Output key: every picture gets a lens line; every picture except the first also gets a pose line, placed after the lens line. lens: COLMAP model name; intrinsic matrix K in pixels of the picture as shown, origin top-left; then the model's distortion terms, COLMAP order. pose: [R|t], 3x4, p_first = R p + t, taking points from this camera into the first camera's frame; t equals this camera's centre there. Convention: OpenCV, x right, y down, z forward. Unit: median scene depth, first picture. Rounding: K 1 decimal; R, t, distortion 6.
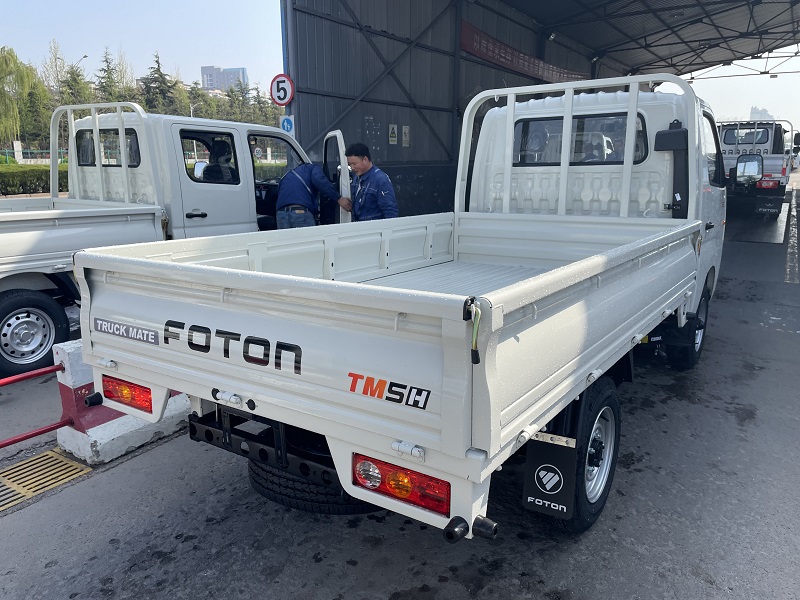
lens RADIAL K [[616.3, 0, 397.0], [0, 616.3, 309.3], [0, 0, 1]] dist [0.095667, -0.116052]
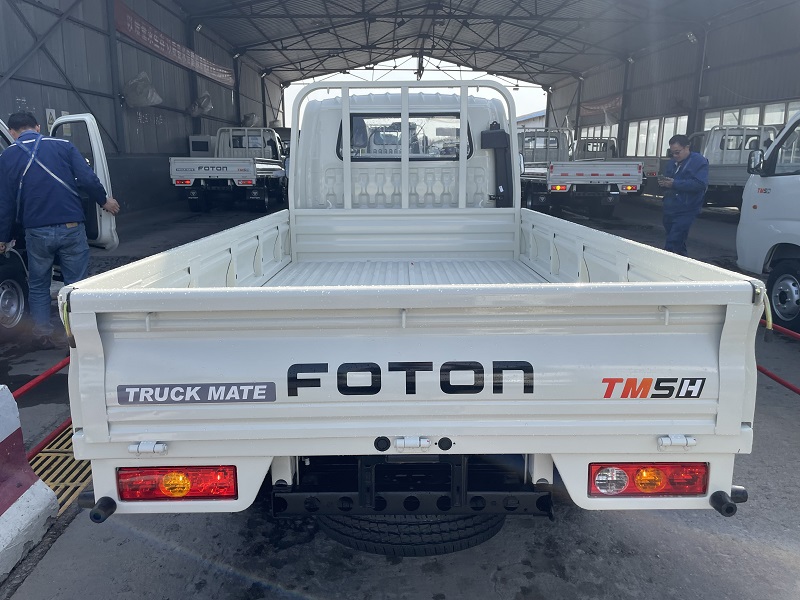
lens RADIAL K [[614.2, 0, 400.0], [0, 614.2, 300.0], [0, 0, 1]] dist [0.096472, -0.118229]
pose [[0.818765, -0.123646, 0.560656, -0.440386], [0.126997, 0.991348, 0.033167, -0.044974], [-0.559906, 0.044046, 0.827384, 0.202172]]
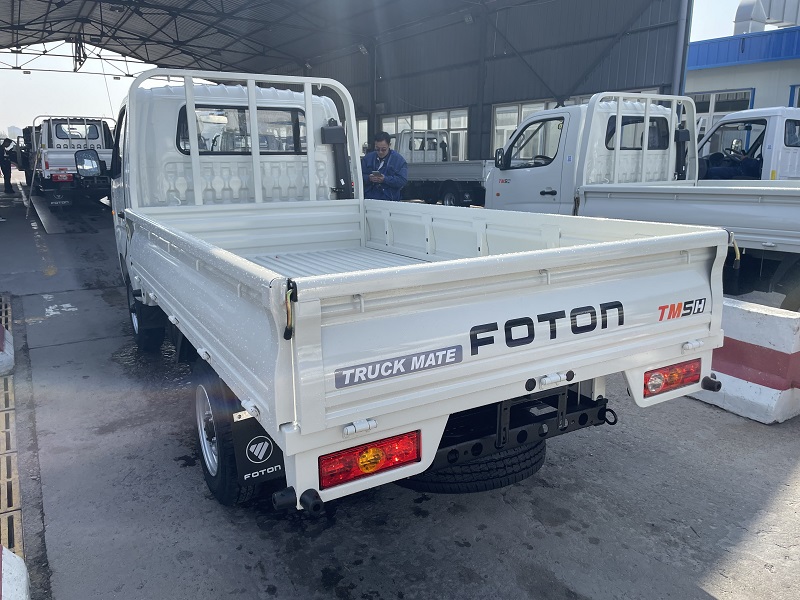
lens RADIAL K [[614.2, 0, 400.0], [0, 614.2, 300.0], [0, 0, 1]] dist [0.096472, -0.118229]
pose [[0.430964, -0.199472, 0.880046, -0.753420], [0.206456, 0.971189, 0.119027, -0.091904], [-0.878434, 0.130395, 0.459730, 0.457126]]
